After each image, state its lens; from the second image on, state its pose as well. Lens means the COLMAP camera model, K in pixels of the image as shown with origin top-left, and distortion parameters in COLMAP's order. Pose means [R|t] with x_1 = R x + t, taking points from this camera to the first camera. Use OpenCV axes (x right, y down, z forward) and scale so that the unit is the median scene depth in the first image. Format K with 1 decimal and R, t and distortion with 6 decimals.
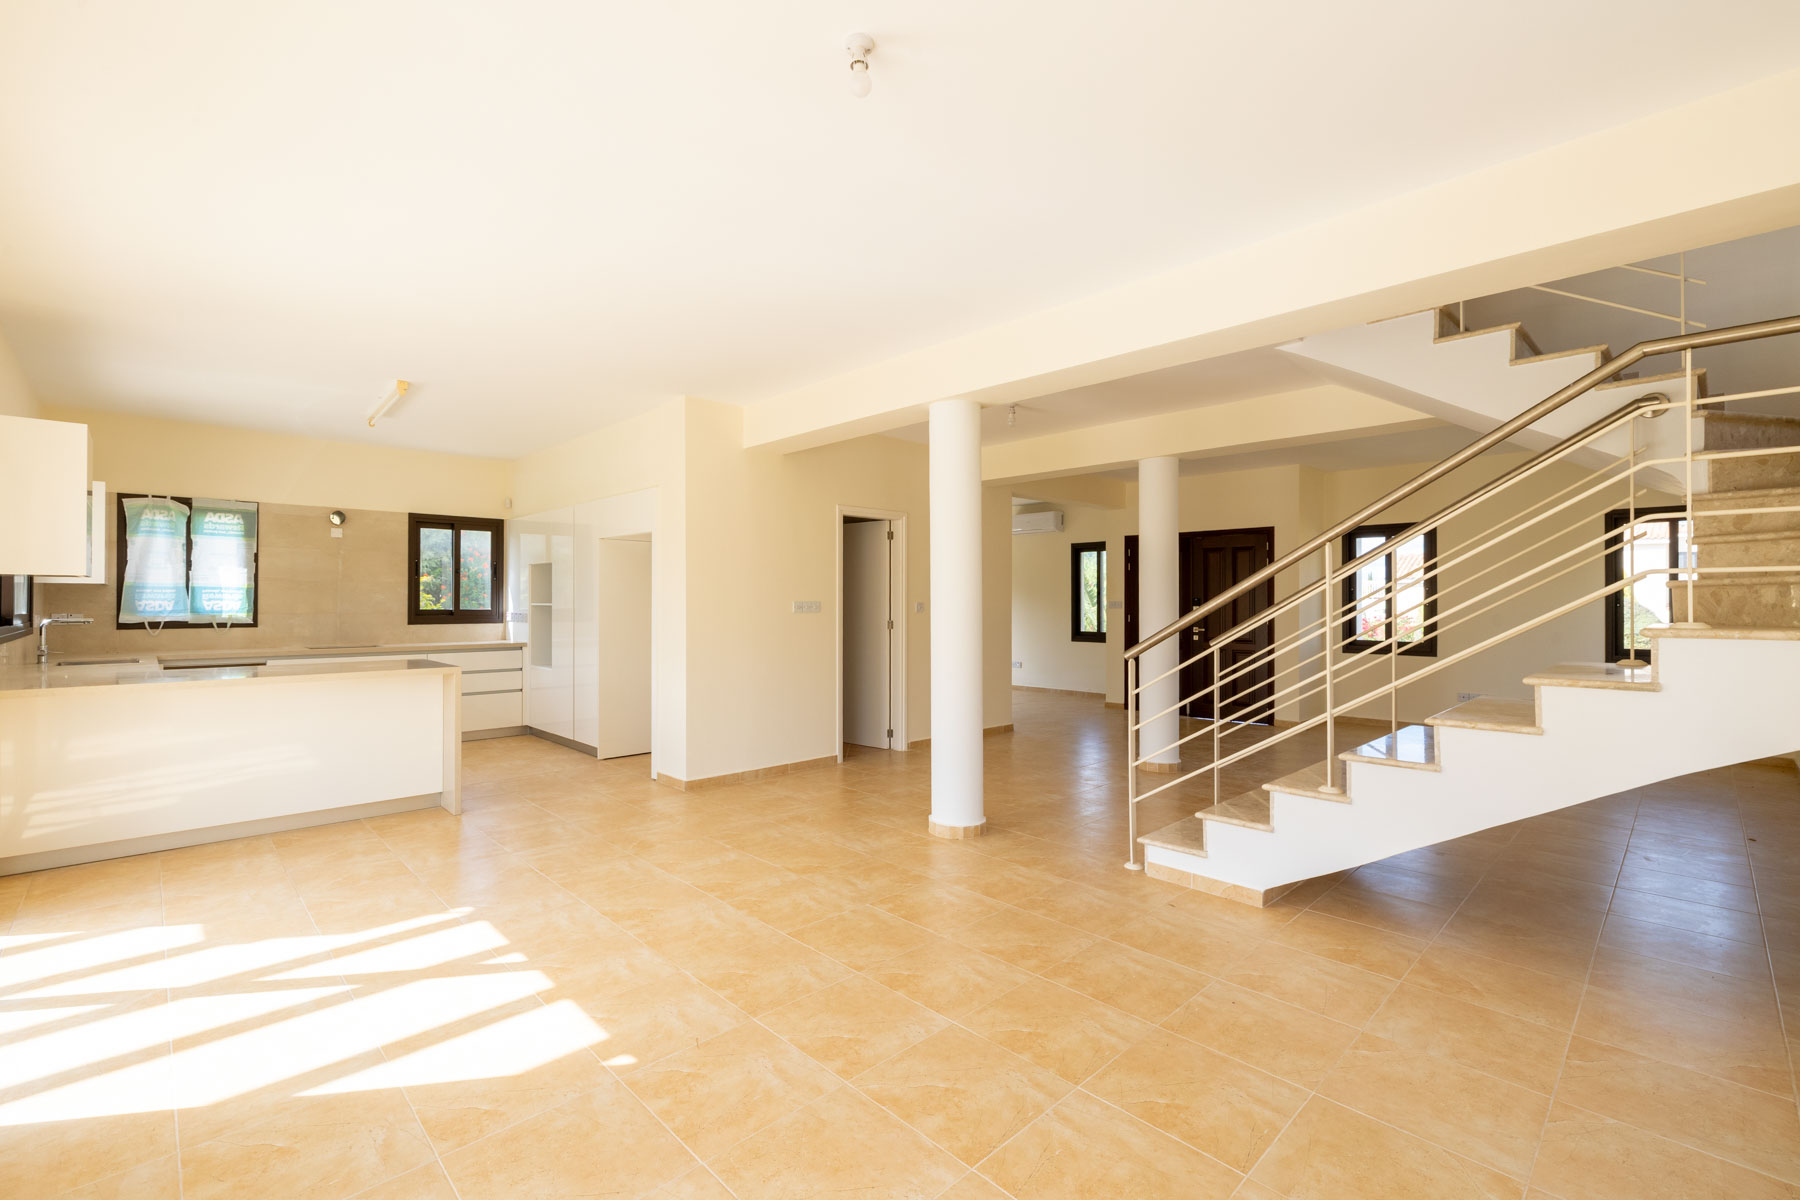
lens RADIAL K [[771.9, 0, 876.2], [0, 771.9, 591.8], [0, 0, 1]] dist [0.003157, -0.000575]
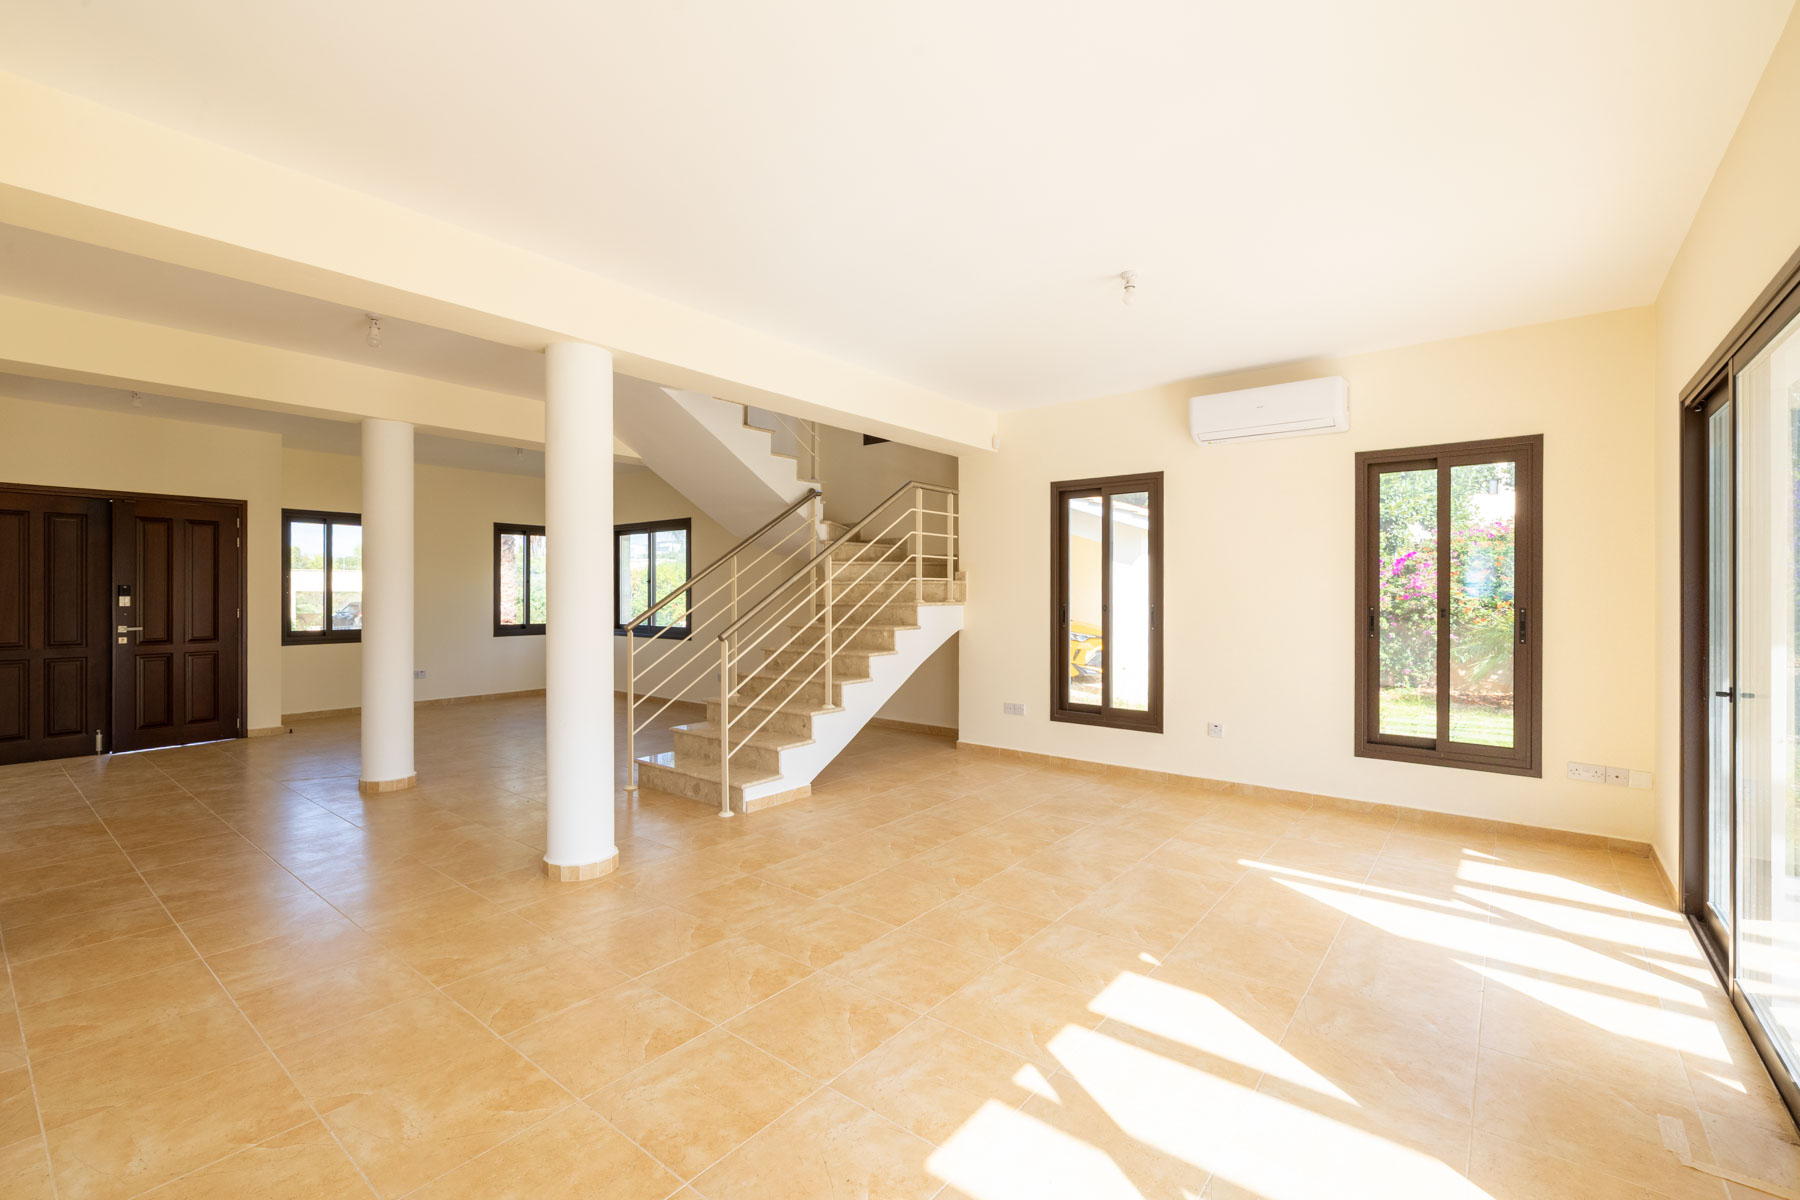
lens RADIAL K [[771.9, 0, 876.8], [0, 771.9, 591.3], [0, 0, 1]] dist [0.003157, -0.000575]
pose [[-0.121322, 0.000141, 0.992613, -1.061983], [-0.016466, 0.999862, -0.002154, 0.013012], [-0.992477, -0.016606, -0.121303, 1.115121]]
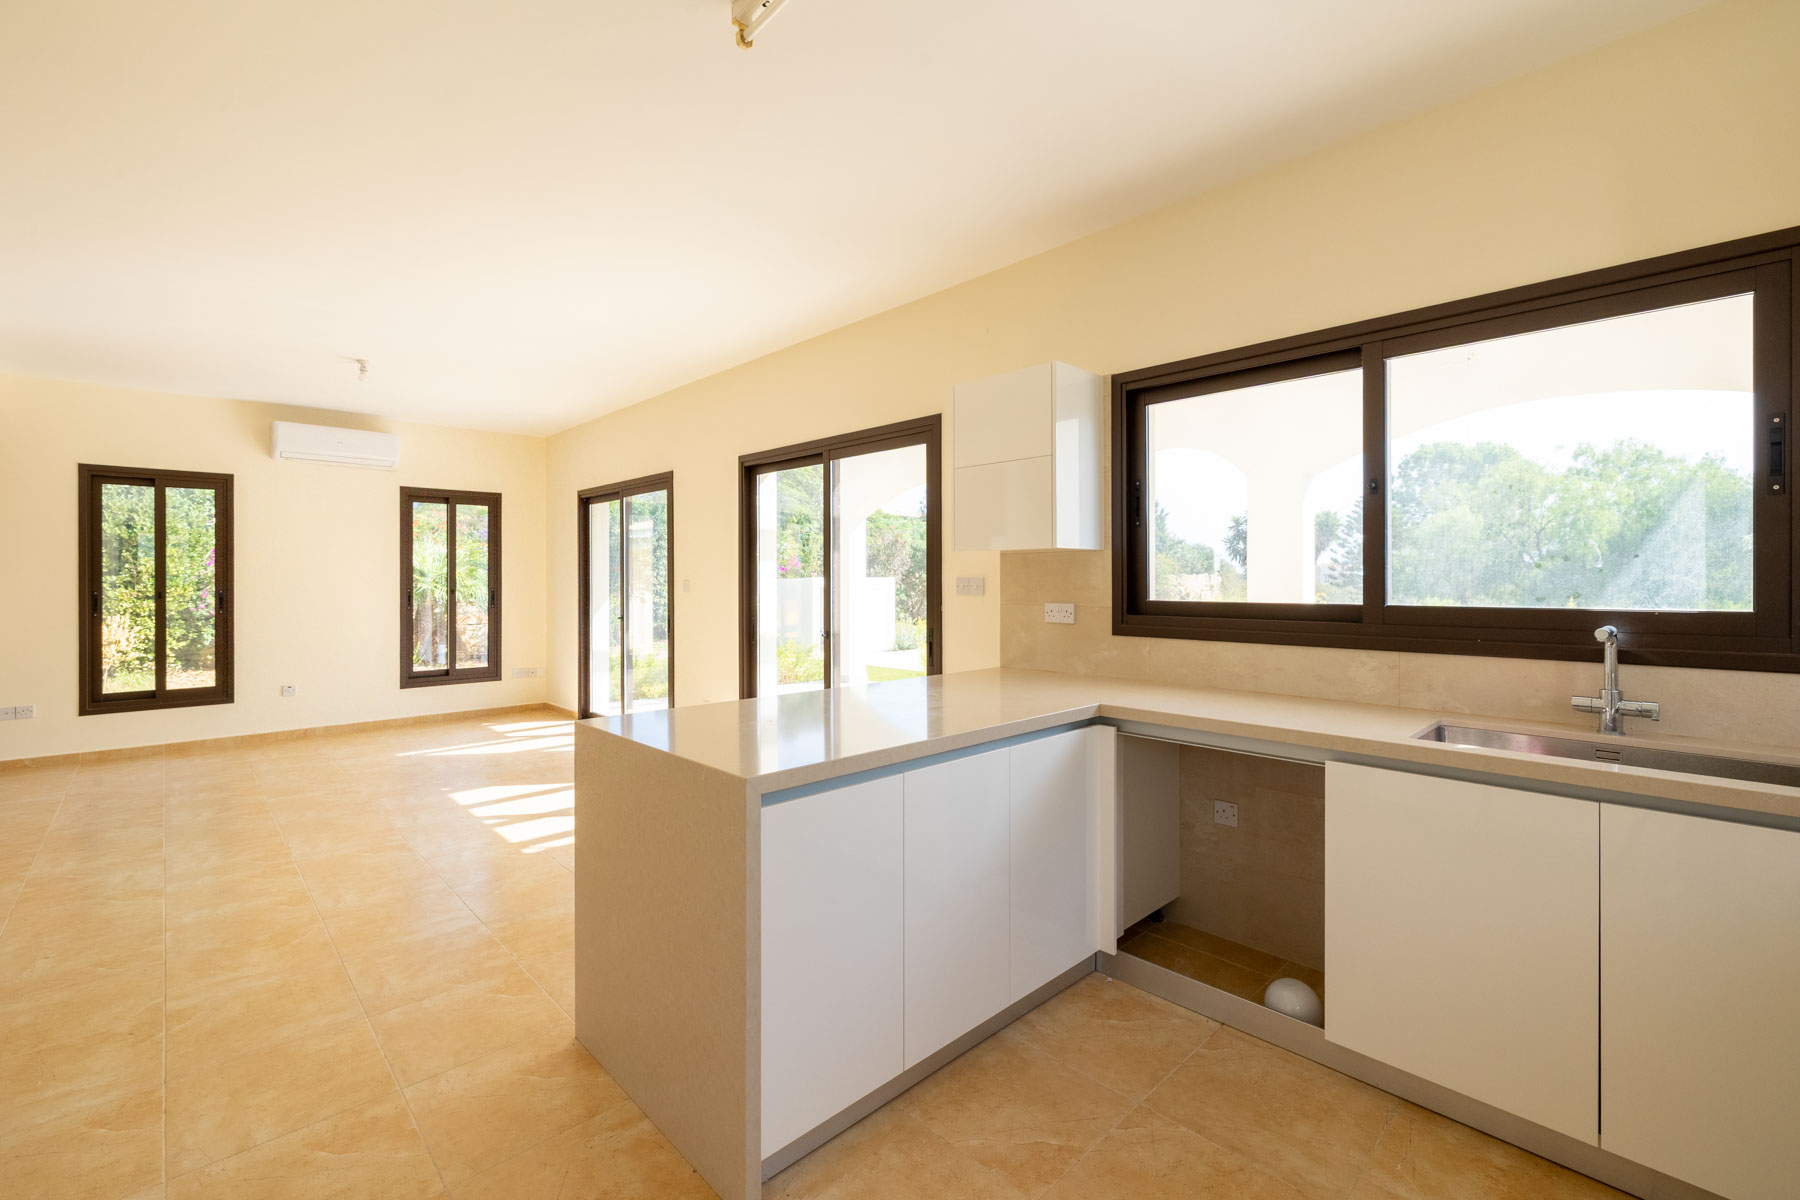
lens RADIAL K [[771.9, 0, 879.8], [0, 771.9, 602.9], [0, 0, 1]] dist [0.003157, -0.000575]
pose [[-0.999980, -0.002279, 0.005887, -1.092075], [-0.002193, 0.999893, 0.014469, 0.027869], [-0.005920, 0.014456, -0.999878, 2.209506]]
